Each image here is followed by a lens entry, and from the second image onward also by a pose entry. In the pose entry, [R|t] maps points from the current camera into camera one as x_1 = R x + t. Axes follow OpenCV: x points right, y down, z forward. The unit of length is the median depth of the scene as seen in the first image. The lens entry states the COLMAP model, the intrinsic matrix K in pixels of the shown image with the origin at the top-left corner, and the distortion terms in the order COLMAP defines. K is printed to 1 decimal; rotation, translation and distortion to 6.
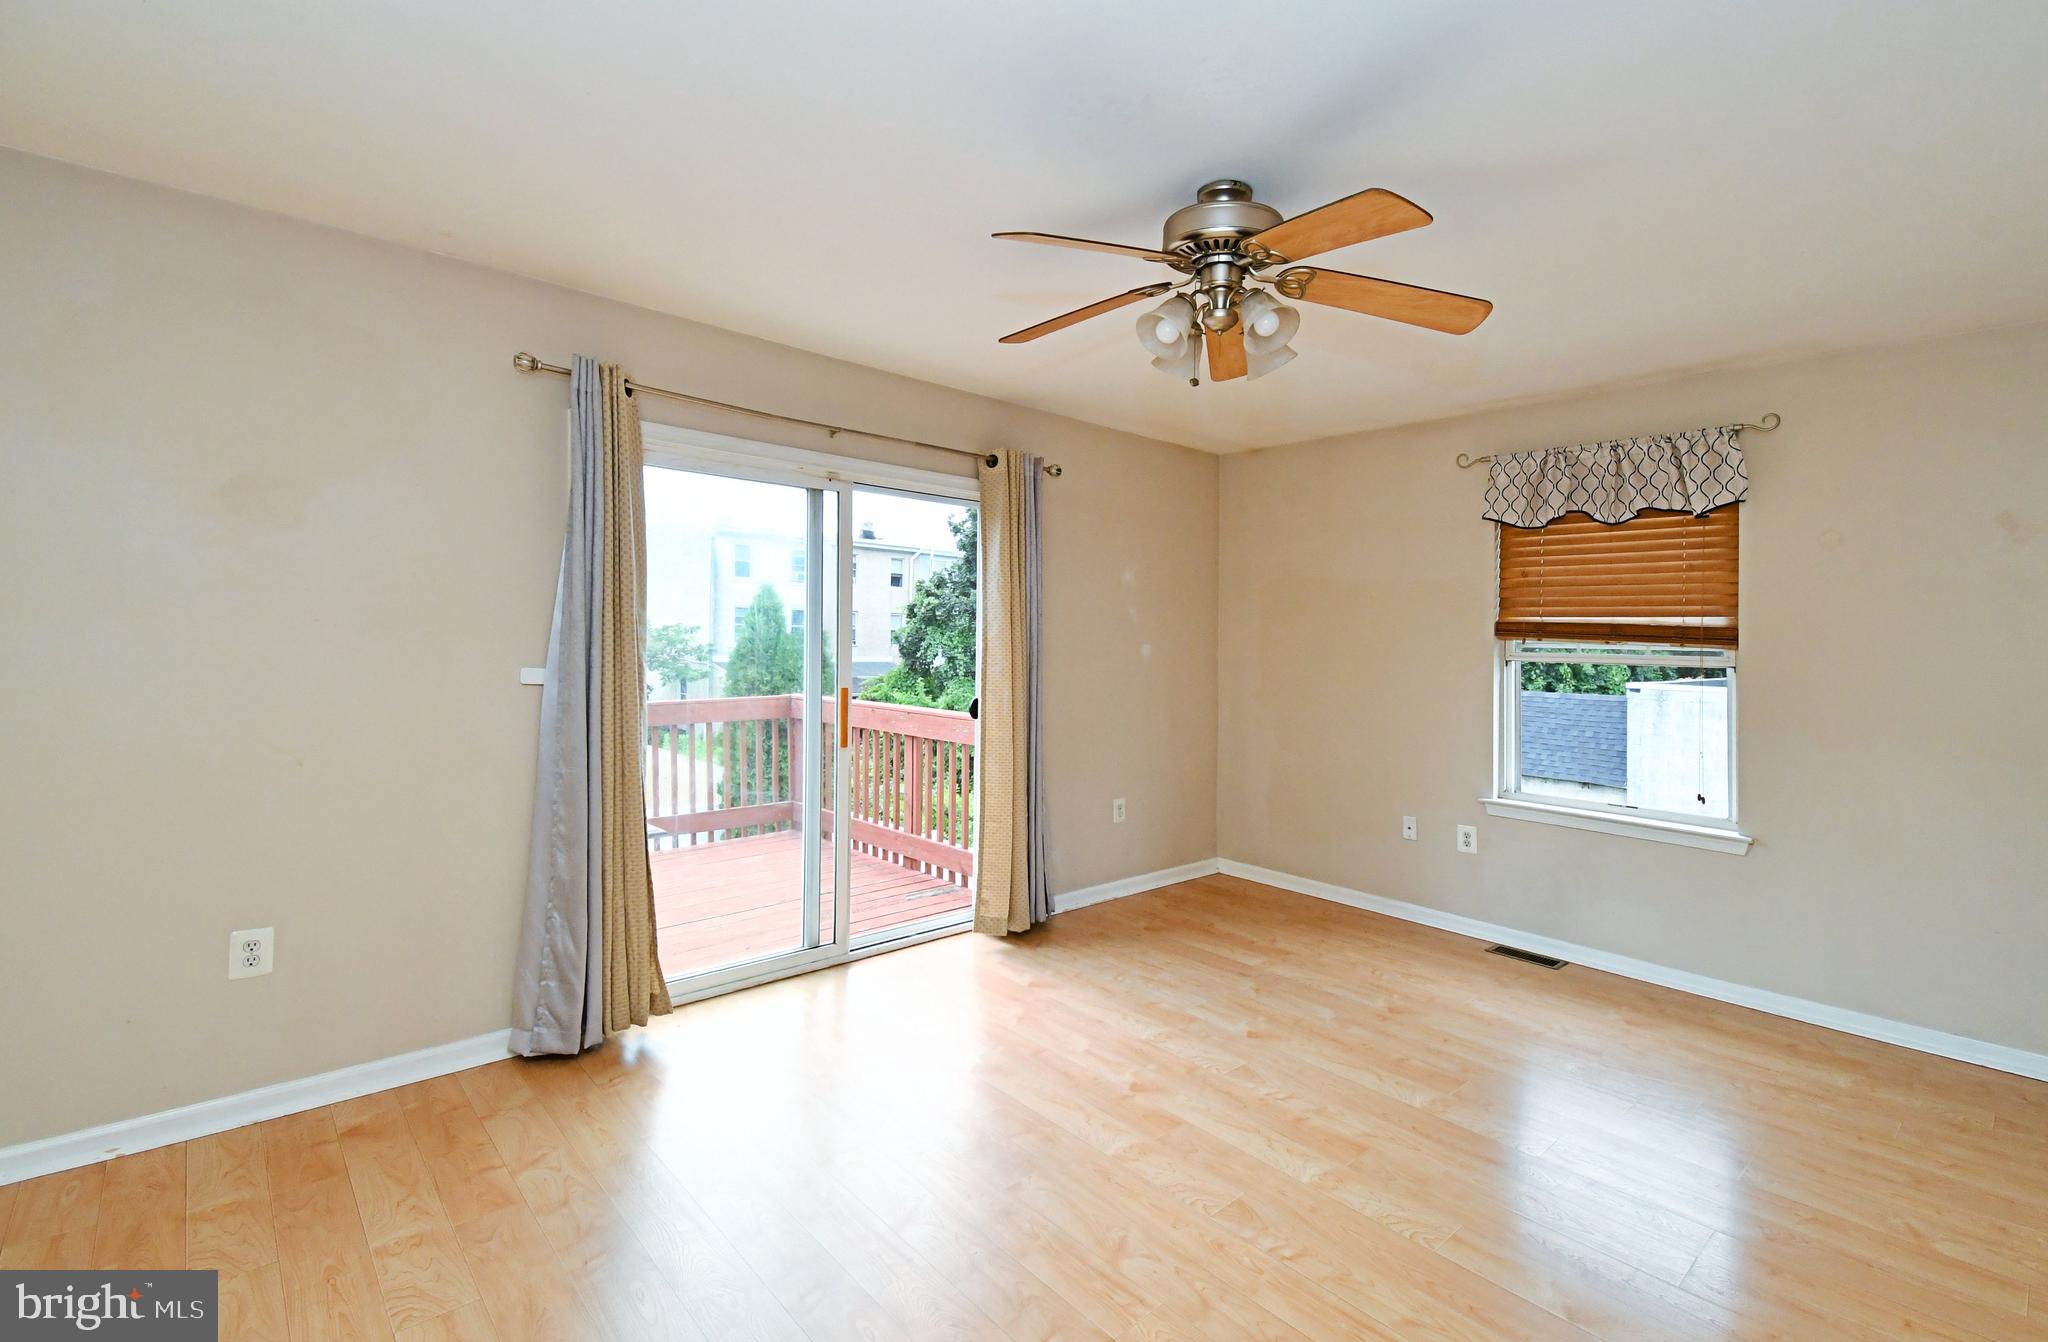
lens RADIAL K [[896.3, 0, 1021.4], [0, 896.3, 644.8], [0, 0, 1]] dist [0.018564, -0.000298]
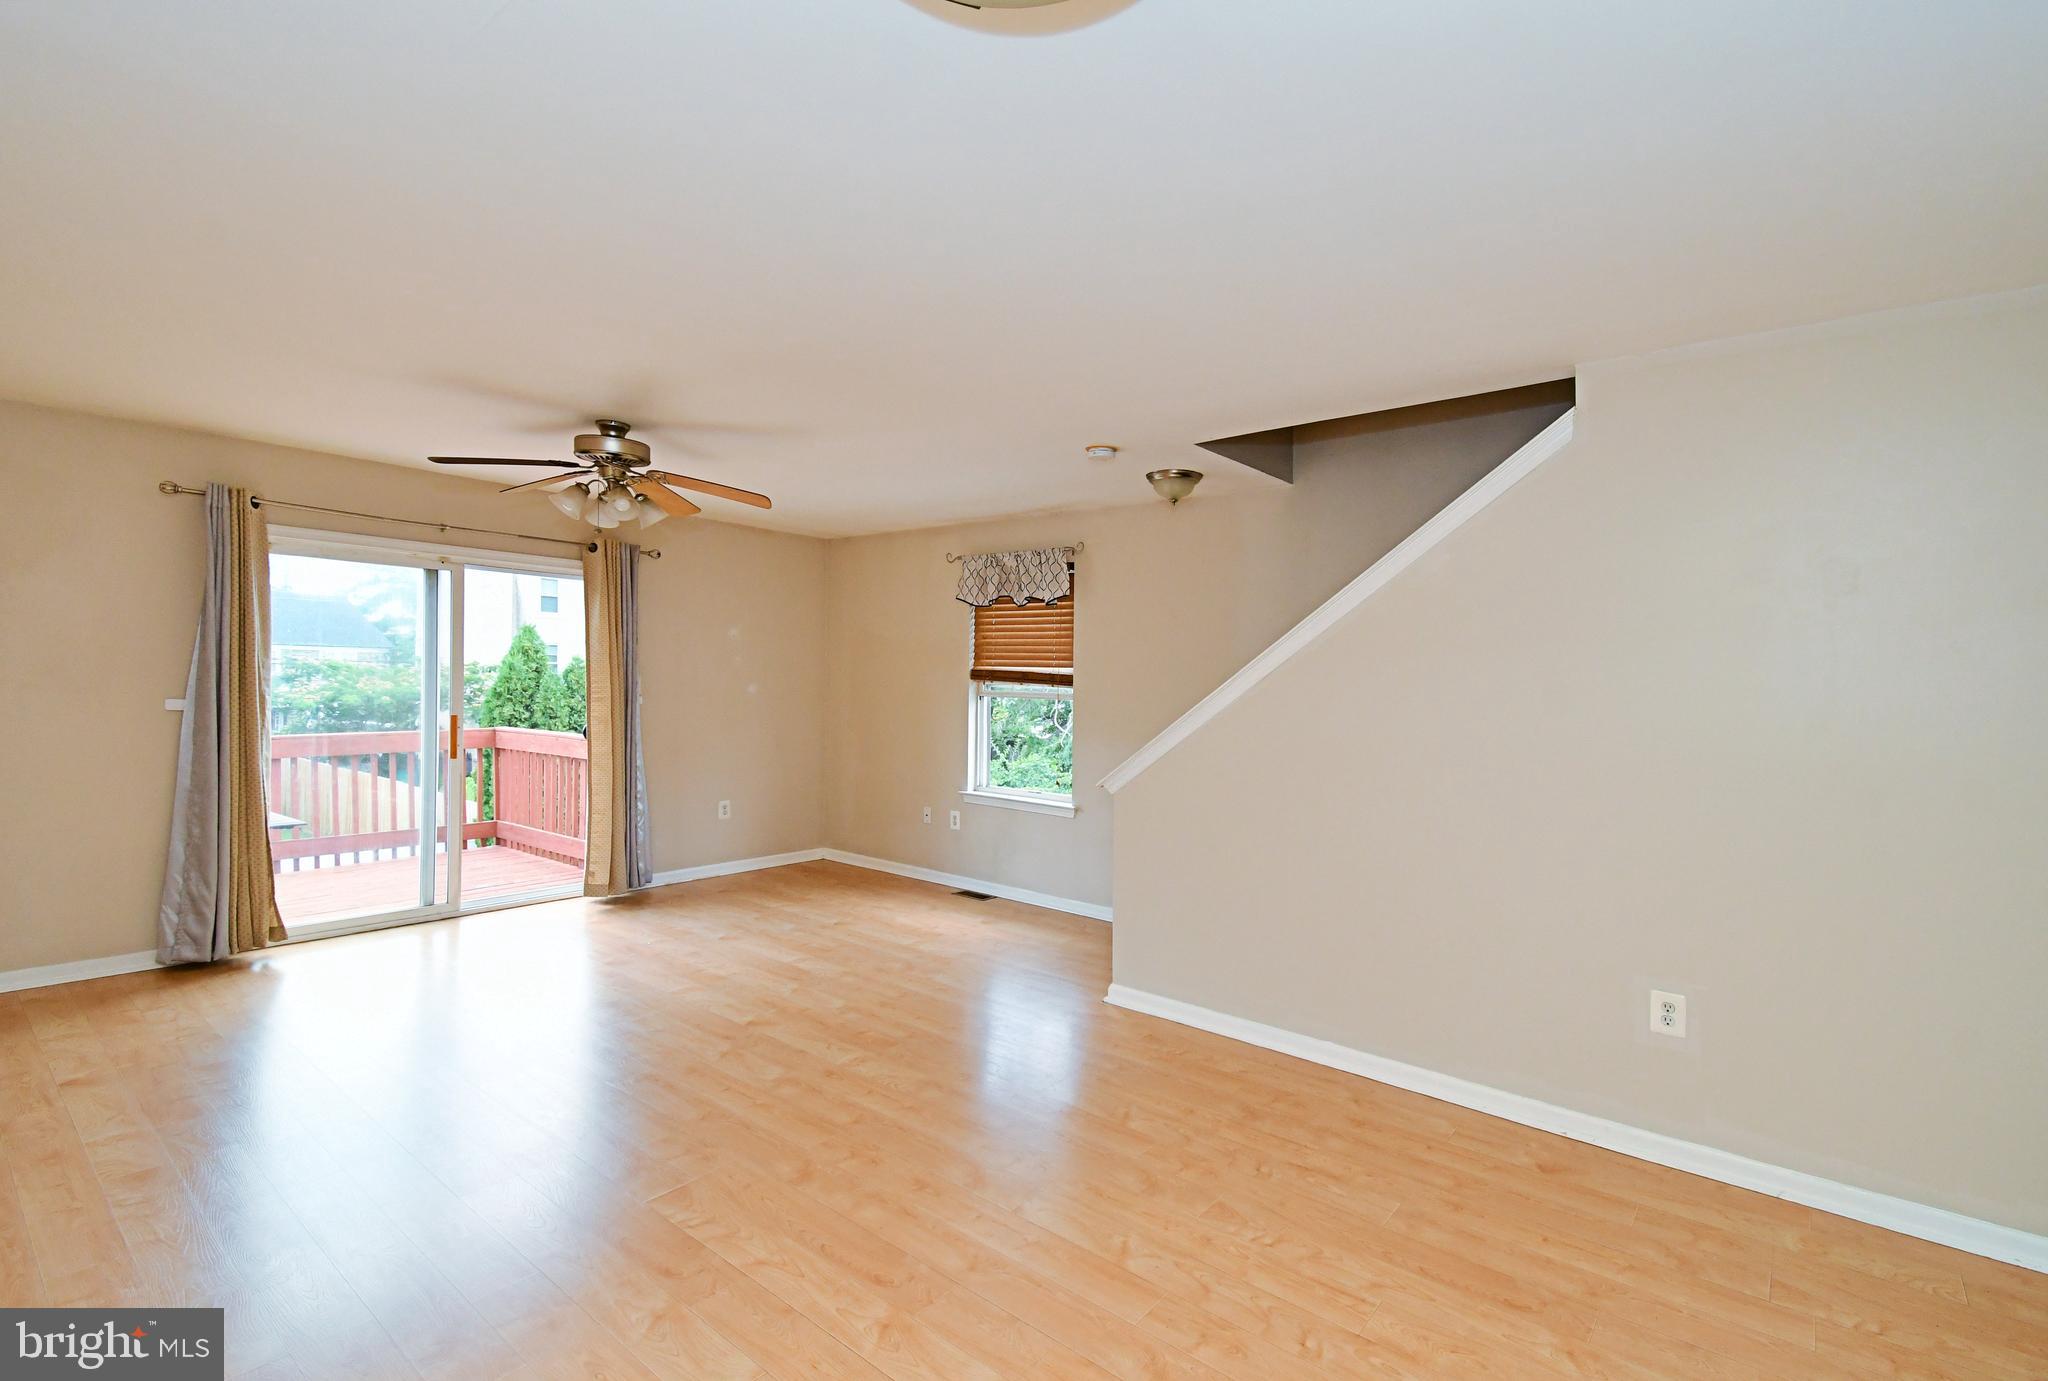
lens RADIAL K [[921.6, 0, 1066.6], [0, 921.6, 691.7], [0, 0, 1]] dist [-0.001134, -0.000973]
pose [[0.982909, 0.001487, 0.184086, 0.464227], [-0.002773, 0.999974, 0.006731, -0.000093], [-0.184071, -0.007126, 0.982887, -0.555773]]
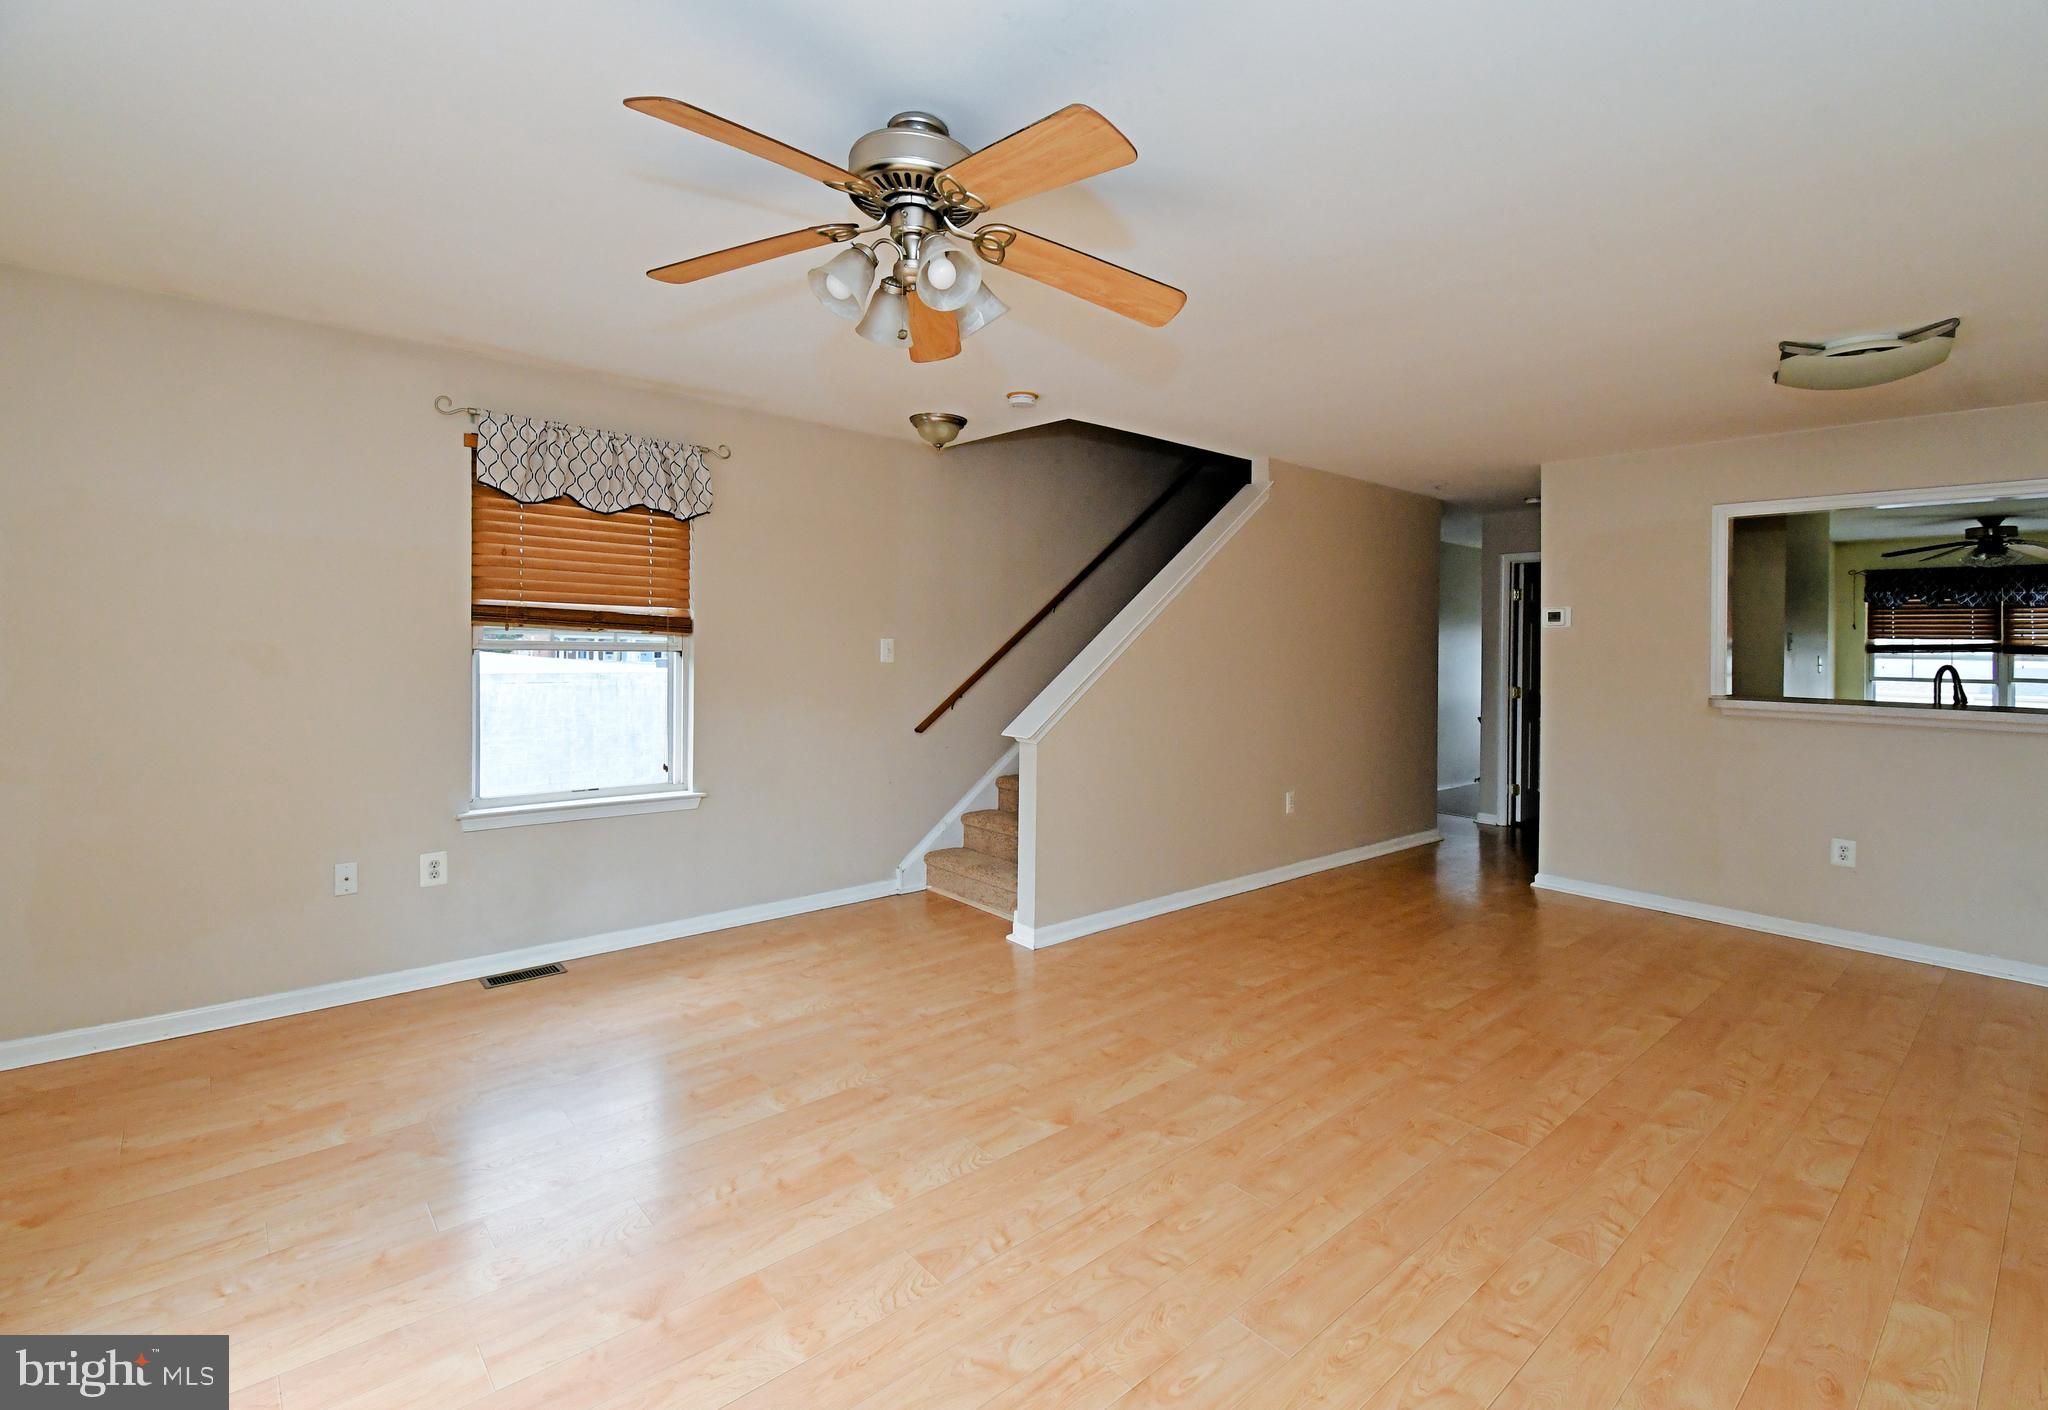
lens RADIAL K [[935.0, 0, 1032.5], [0, 935.0, 648.0], [0, 0, 1]] dist [0.038695, -0.016708]
pose [[-0.003348, -0.023598, 0.999716, -0.422206], [-0.013166, 0.999636, 0.023552, -0.014252], [-0.999908, -0.013083, -0.003658, 0.540144]]
